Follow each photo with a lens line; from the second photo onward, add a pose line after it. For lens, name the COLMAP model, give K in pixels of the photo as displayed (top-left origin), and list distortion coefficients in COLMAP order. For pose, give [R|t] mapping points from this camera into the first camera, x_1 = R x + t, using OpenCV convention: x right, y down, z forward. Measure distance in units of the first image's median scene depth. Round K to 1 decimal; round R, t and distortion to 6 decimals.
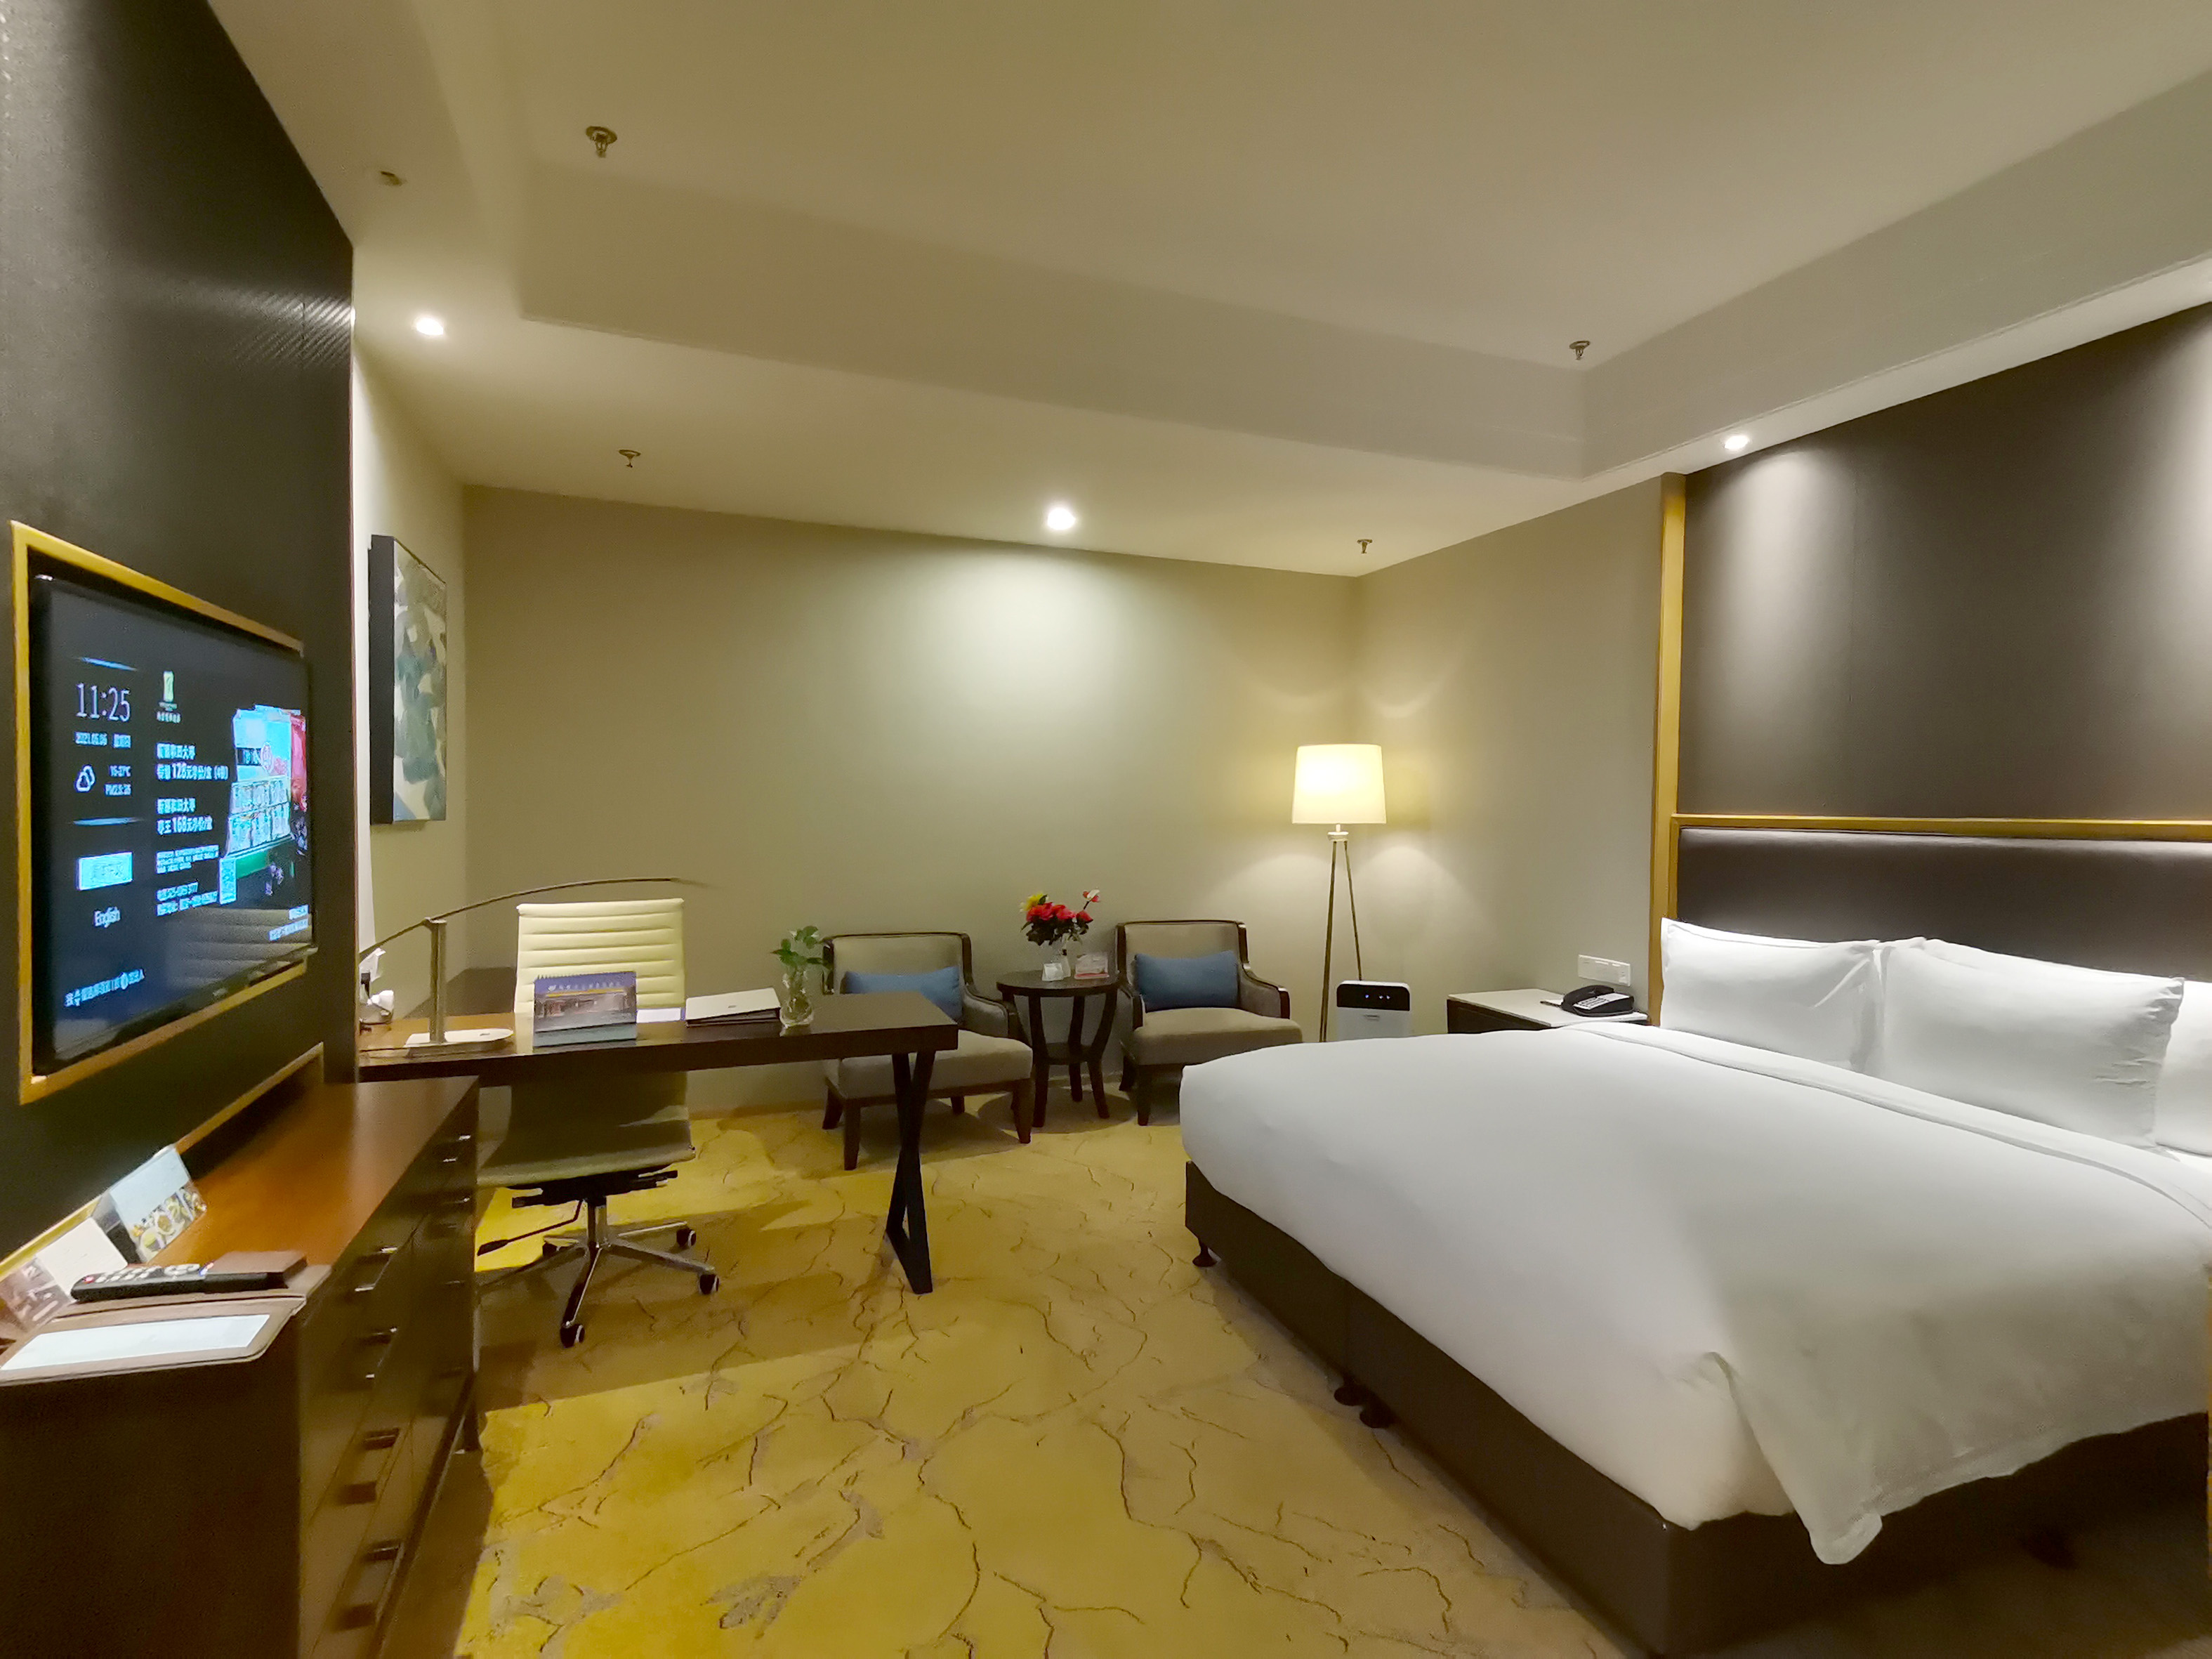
lens RADIAL K [[1111.3, 0, 1106.0], [0, 1111.3, 829.5], [0, 0, 1]] dist [-0.000522, -0.000430]
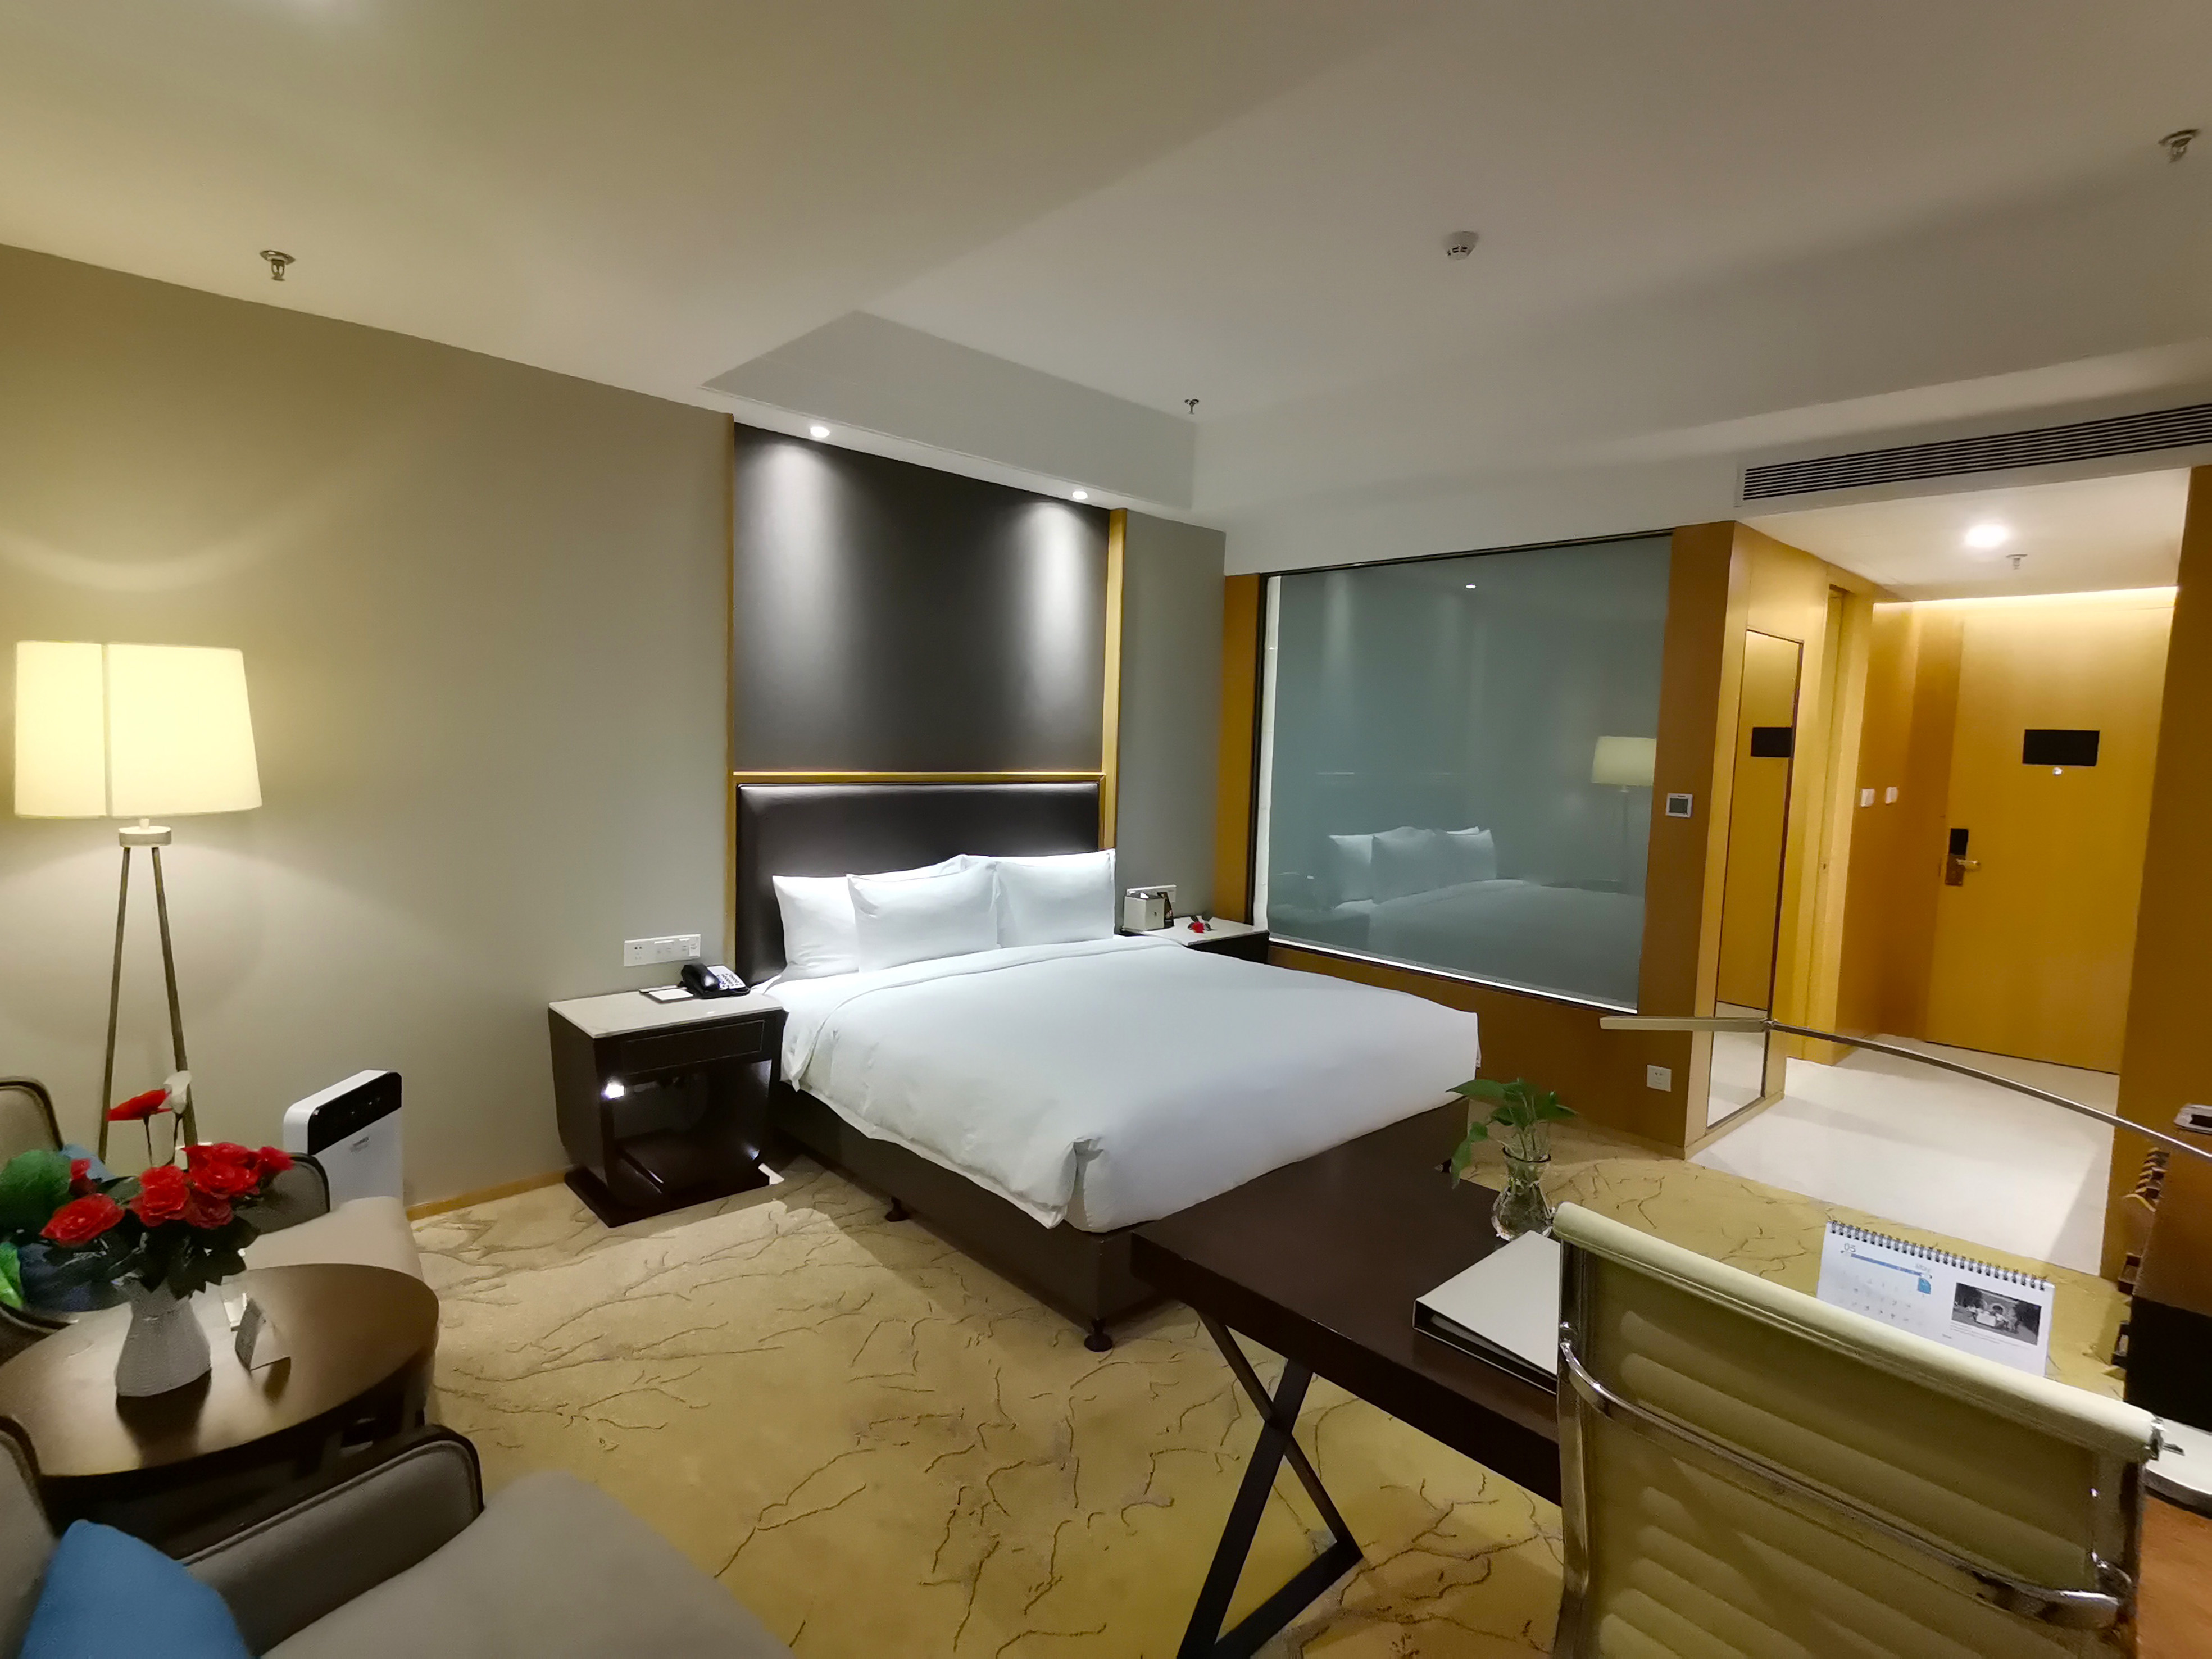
lens RADIAL K [[1111.2, 0, 1106.0], [0, 1111.2, 829.5], [0, 0, 1]] dist [-0.000522, -0.000430]
pose [[-0.387810, -0.102641, 0.916007, -0.569693], [-0.013712, 0.994313, 0.105610, -0.078741], [-0.921638, 0.028396, -0.387012, 1.154771]]
